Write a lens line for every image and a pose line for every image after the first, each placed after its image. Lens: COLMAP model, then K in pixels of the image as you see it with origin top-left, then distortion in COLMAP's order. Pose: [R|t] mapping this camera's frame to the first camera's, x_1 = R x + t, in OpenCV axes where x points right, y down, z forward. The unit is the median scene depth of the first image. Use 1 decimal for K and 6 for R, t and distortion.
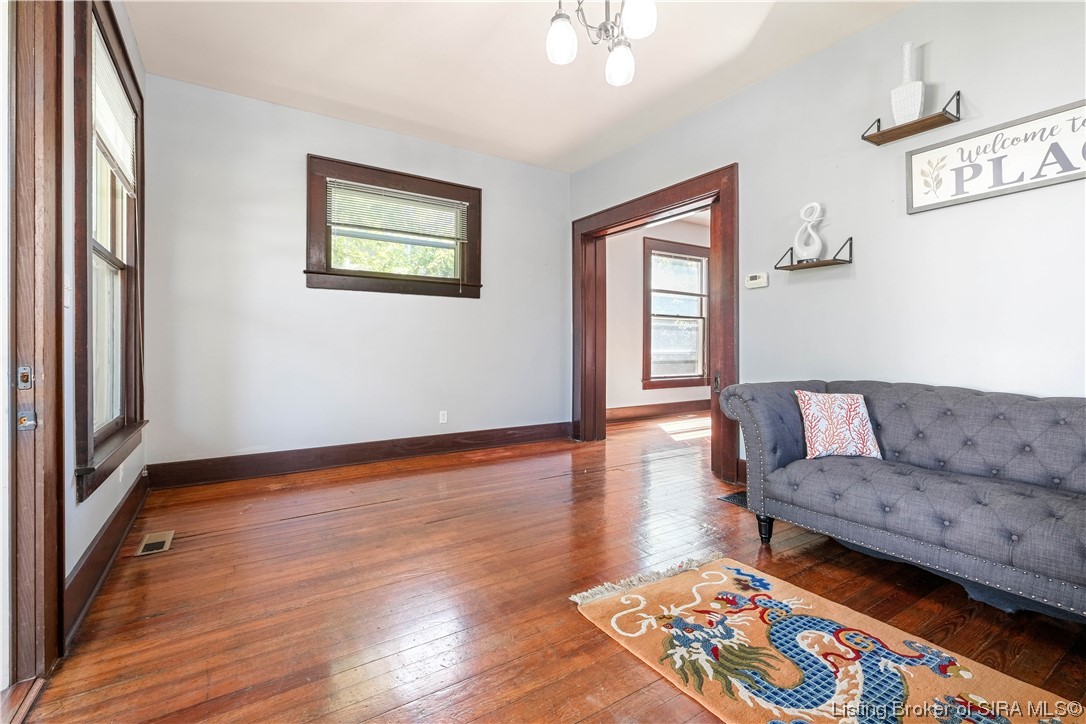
lens RADIAL K [[489.0, 0, 541.6], [0, 489.0, 346.9], [0, 0, 1]] dist [-0.004702, -0.000158]
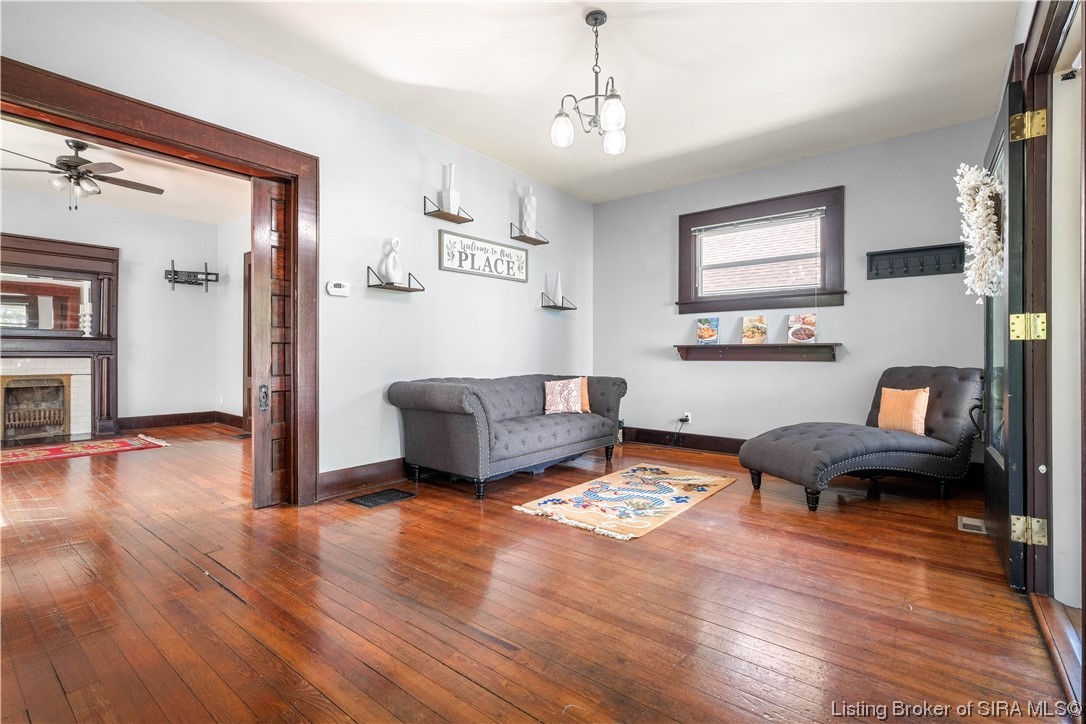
lens RADIAL K [[489.0, 0, 541.6], [0, 489.0, 346.9], [0, 0, 1]] dist [-0.004702, -0.000158]
pose [[-0.301770, 0.010719, 0.953321, -1.159906], [-0.000762, 0.999934, -0.011484, -0.009369], [-0.953381, -0.004192, -0.301742, 1.618371]]
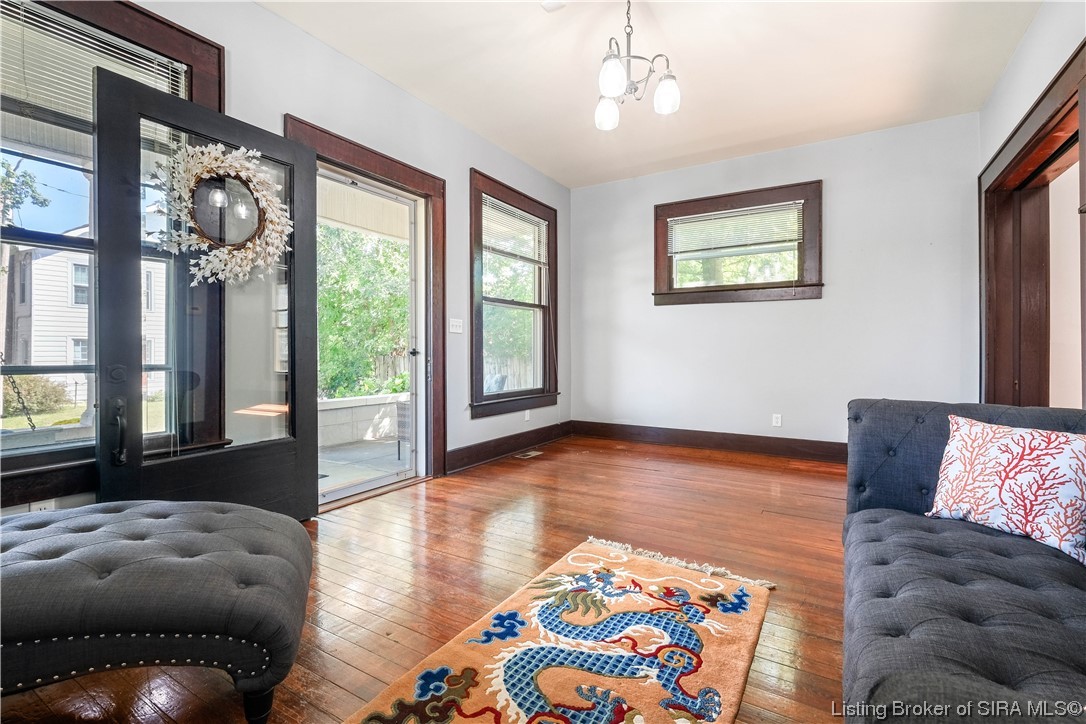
lens RADIAL K [[494.5, 0, 542.3], [0, 494.5, 353.7], [0, 0, 1]] dist [-0.002441, -0.000583]
pose [[0.420487, 0.004531, -0.907287, 1.194819], [-0.002704, 0.999989, 0.003740, 0.008343], [0.907295, 0.000881, 0.420495, 0.305318]]
